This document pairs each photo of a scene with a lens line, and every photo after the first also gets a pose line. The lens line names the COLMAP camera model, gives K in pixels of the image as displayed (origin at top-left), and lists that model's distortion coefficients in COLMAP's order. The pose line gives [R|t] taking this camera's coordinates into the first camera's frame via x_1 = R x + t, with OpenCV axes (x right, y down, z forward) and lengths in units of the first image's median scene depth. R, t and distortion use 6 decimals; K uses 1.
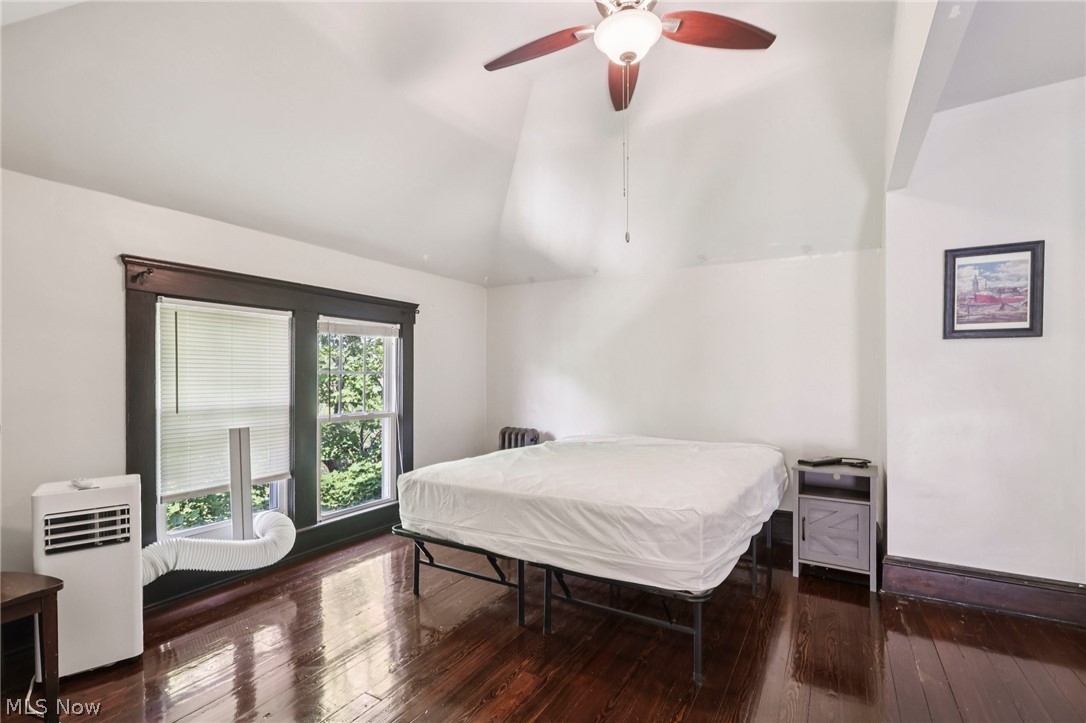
lens RADIAL K [[512.0, 0, 538.1], [0, 512.0, 371.3], [0, 0, 1]] dist [-0.002941, -0.000616]
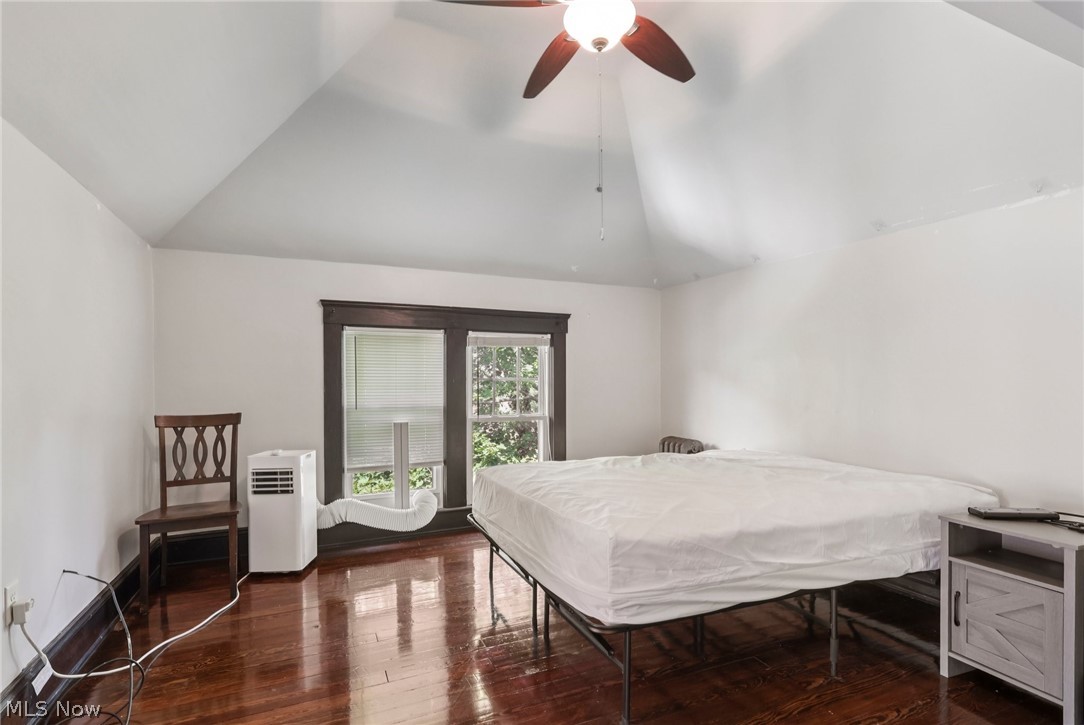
lens RADIAL K [[531.0, 0, 542.9], [0, 531.0, 376.8], [0, 0, 1]] dist [-0.002347, 0.000057]
pose [[0.812019, -0.005849, -0.583601, 0.485471], [0.005751, 0.999981, -0.002020, -0.000580], [0.583602, -0.001716, 0.812038, 0.111291]]
